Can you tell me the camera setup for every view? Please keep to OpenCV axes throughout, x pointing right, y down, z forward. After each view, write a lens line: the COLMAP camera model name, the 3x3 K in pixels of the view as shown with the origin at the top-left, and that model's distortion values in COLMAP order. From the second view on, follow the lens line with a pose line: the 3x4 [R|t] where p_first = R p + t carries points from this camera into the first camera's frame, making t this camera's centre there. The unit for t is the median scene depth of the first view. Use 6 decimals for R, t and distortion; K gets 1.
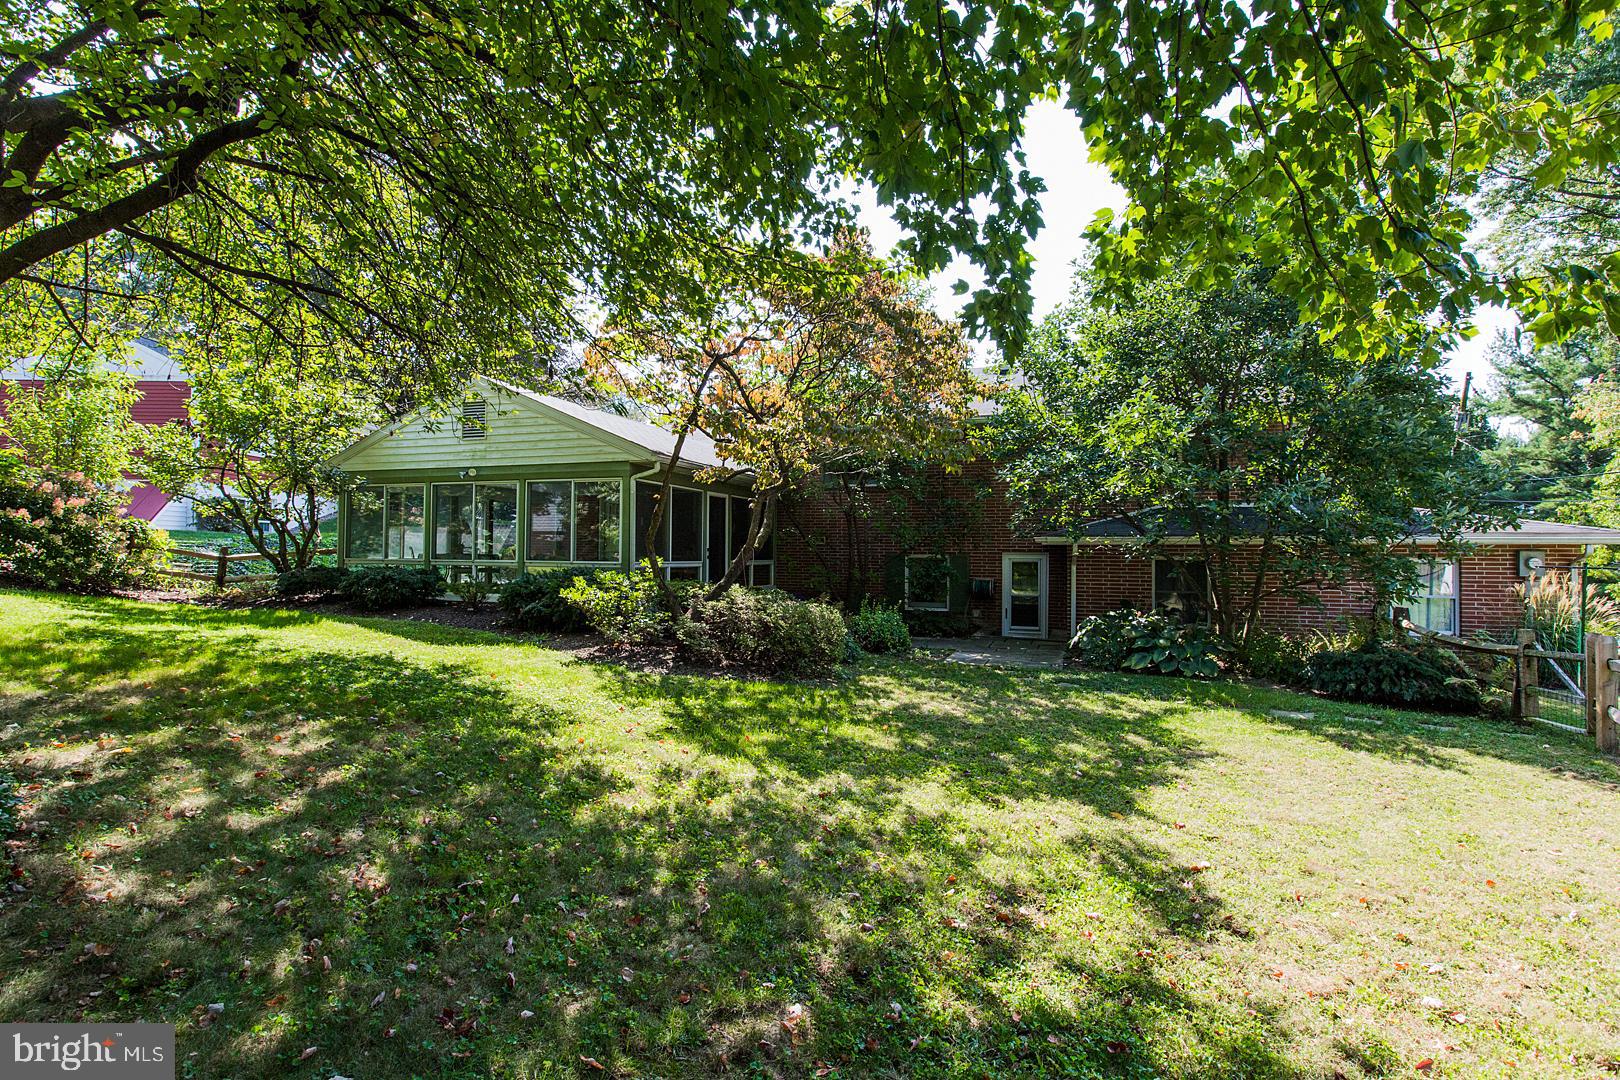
lens RADIAL K [[777.4, 0, 810.0], [0, 777.4, 540.0], [0, 0, 1]] dist [-0.031922, 0.000222]
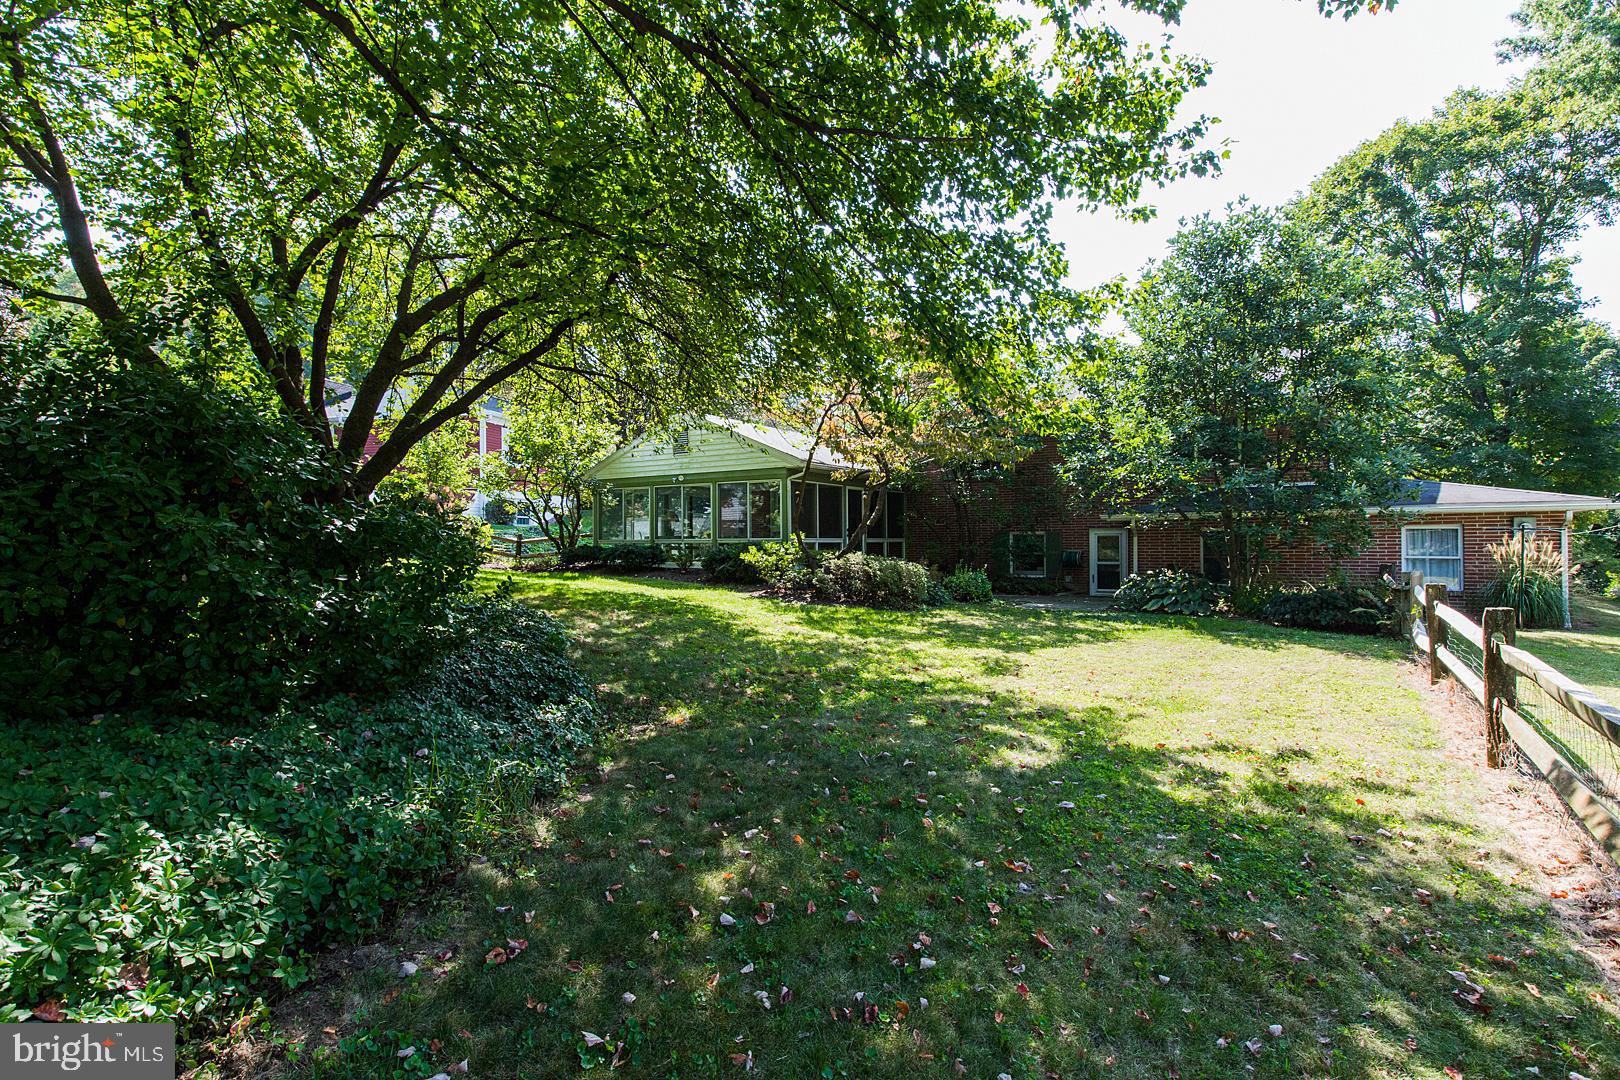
lens RADIAL K [[777.4, 0, 810.0], [0, 777.4, 540.0], [0, 0, 1]] dist [-0.031922, 0.000222]
pose [[0.973836, -0.015741, -0.226706, 0.137167], [0.019017, 0.999744, 0.012274, 0.015756], [0.226455, -0.016264, 0.973886, -0.398009]]
